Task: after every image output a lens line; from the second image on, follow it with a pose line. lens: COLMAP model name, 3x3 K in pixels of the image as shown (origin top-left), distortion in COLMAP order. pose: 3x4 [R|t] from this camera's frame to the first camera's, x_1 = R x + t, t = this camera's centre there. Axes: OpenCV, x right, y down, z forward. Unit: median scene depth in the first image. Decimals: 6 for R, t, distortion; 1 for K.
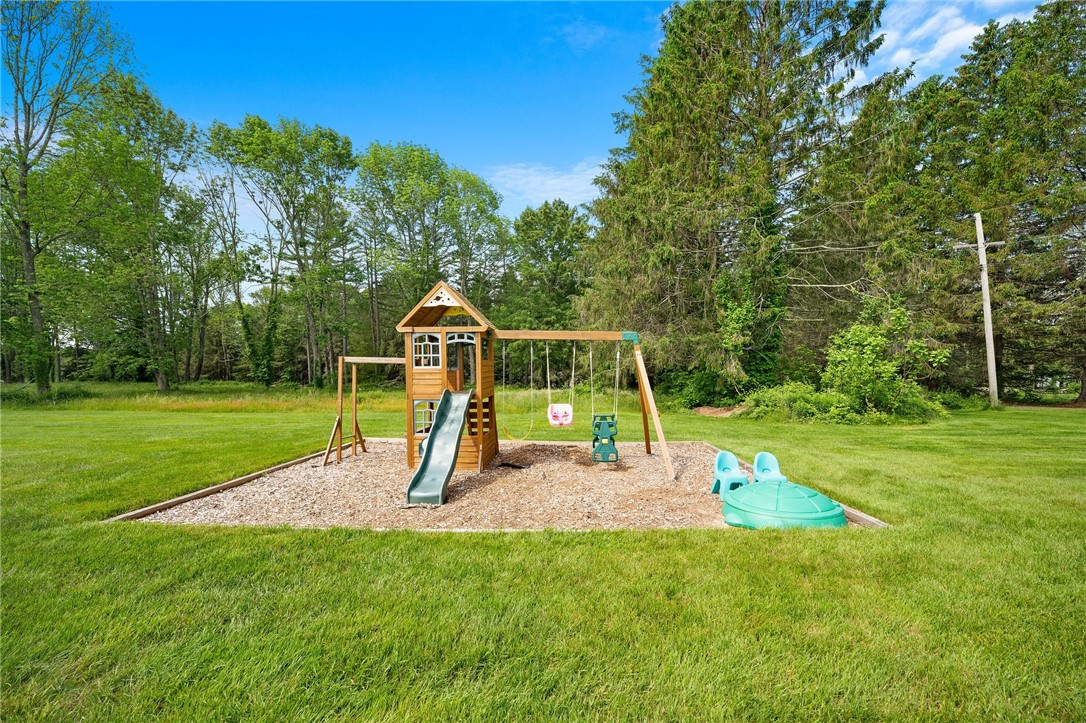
lens RADIAL K [[452.0, 0, 543.0], [0, 452.0, 361.5], [0, 0, 1]] dist [0.000720, 0.000046]
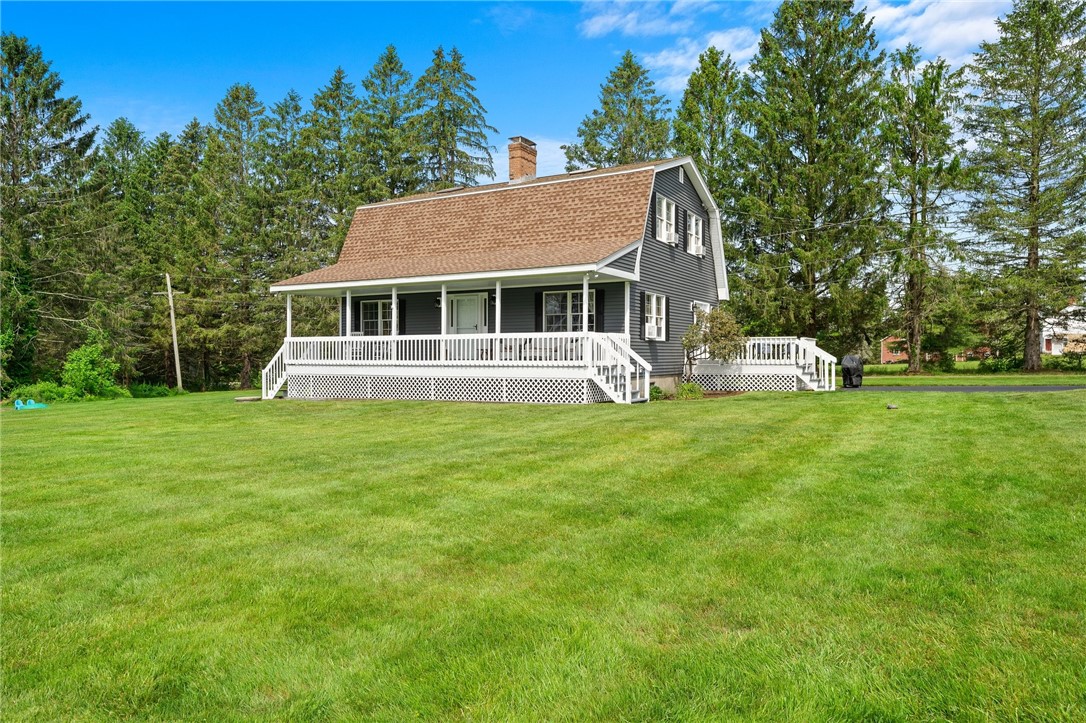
lens RADIAL K [[703.5, 0, 543.0], [0, 703.5, 361.5], [0, 0, 1]] dist [0.023241, 0.000816]
pose [[0.446141, -0.012813, 0.894871, -1.040199], [0.000451, 0.999901, 0.014092, -0.070085], [-0.894962, -0.005883, 0.446103, -1.949290]]
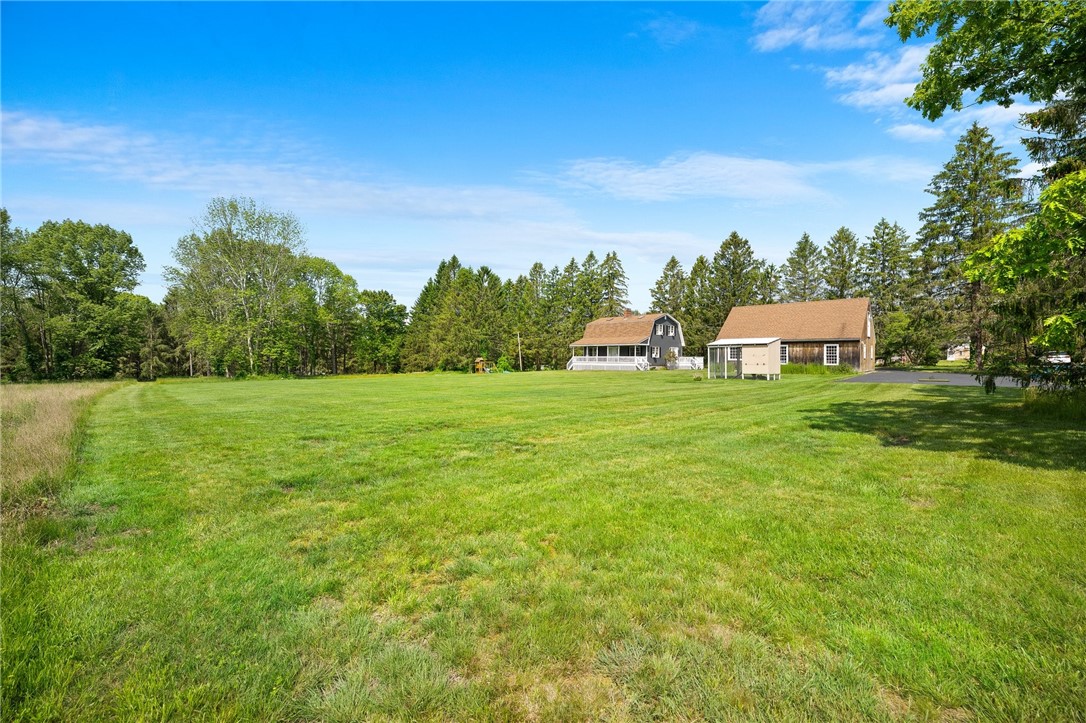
lens RADIAL K [[437.6, 0, 543.0], [0, 437.6, 361.5], [0, 0, 1]] dist [0.000579, 0.000171]
pose [[0.687842, -0.010286, 0.725787, -3.336693], [-0.000928, 0.999886, 0.015050, -0.120056], [-0.725860, -0.011025, 0.687754, -3.573941]]
